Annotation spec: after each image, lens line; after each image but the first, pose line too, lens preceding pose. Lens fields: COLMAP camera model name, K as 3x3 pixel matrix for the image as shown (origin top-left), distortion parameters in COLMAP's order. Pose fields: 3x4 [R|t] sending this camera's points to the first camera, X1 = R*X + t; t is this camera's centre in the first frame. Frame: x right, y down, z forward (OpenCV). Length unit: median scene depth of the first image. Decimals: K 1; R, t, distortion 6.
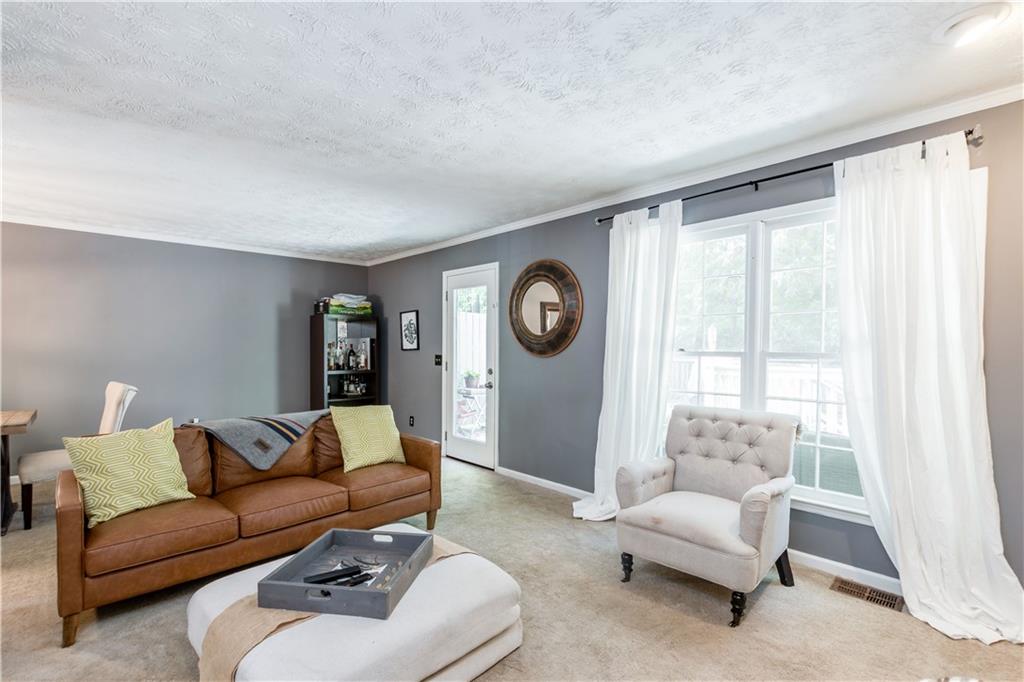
lens RADIAL K [[467.7, 0, 503.4], [0, 467.7, 346.7], [0, 0, 1]] dist [0.003433, 0.000220]
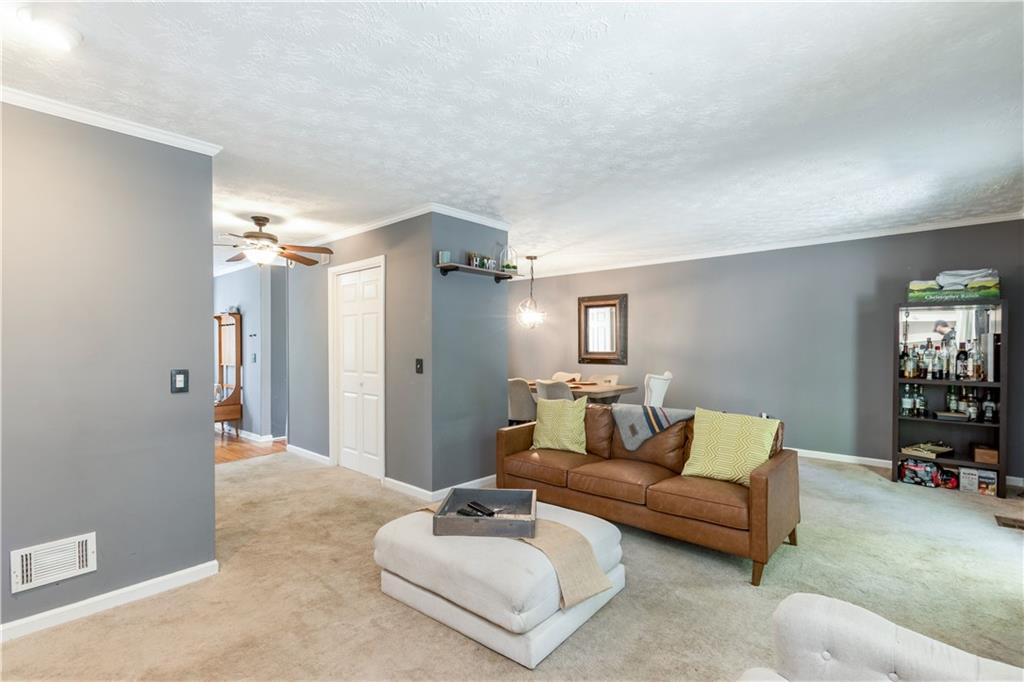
lens RADIAL K [[467.7, 0, 502.7], [0, 467.7, 346.4], [0, 0, 1]] dist [0.003433, 0.000220]
pose [[0.101302, 0.011637, -0.994788, 0.294163], [-0.002534, 0.999931, 0.011439, -0.006092], [0.994852, 0.001362, 0.101325, 0.258695]]
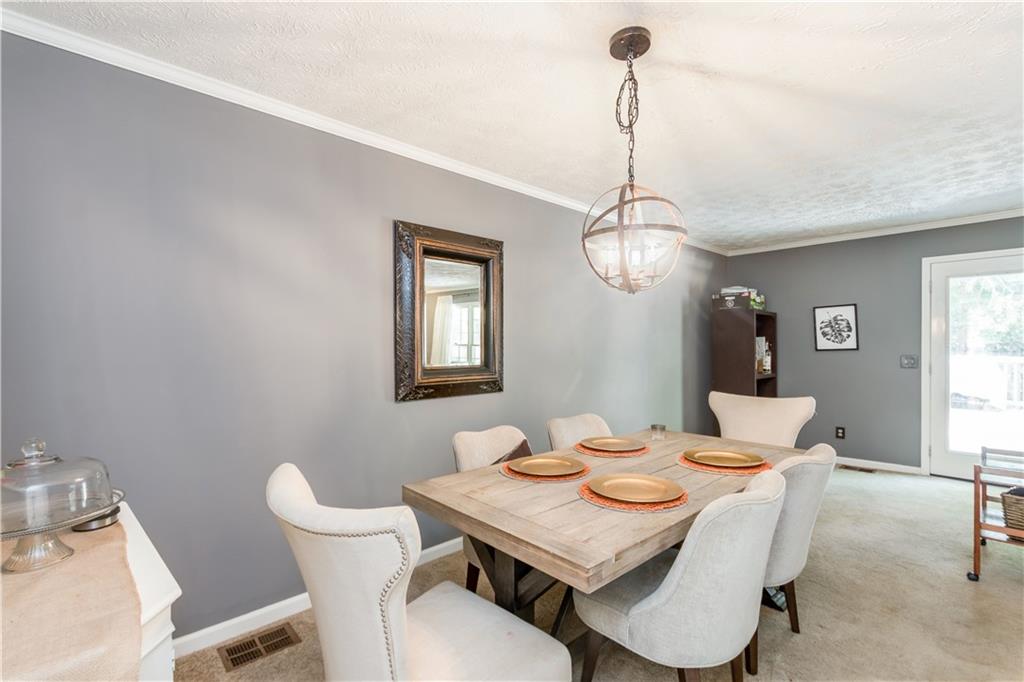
lens RADIAL K [[467.7, 0, 511.0], [0, 467.7, 341.5], [0, 0, 1]] dist [0.003433, 0.000220]
pose [[0.999980, -0.004433, -0.004537, -0.815119], [0.004353, 0.999837, -0.017510, 0.003547], [0.004614, 0.017490, 0.999836, 0.131927]]
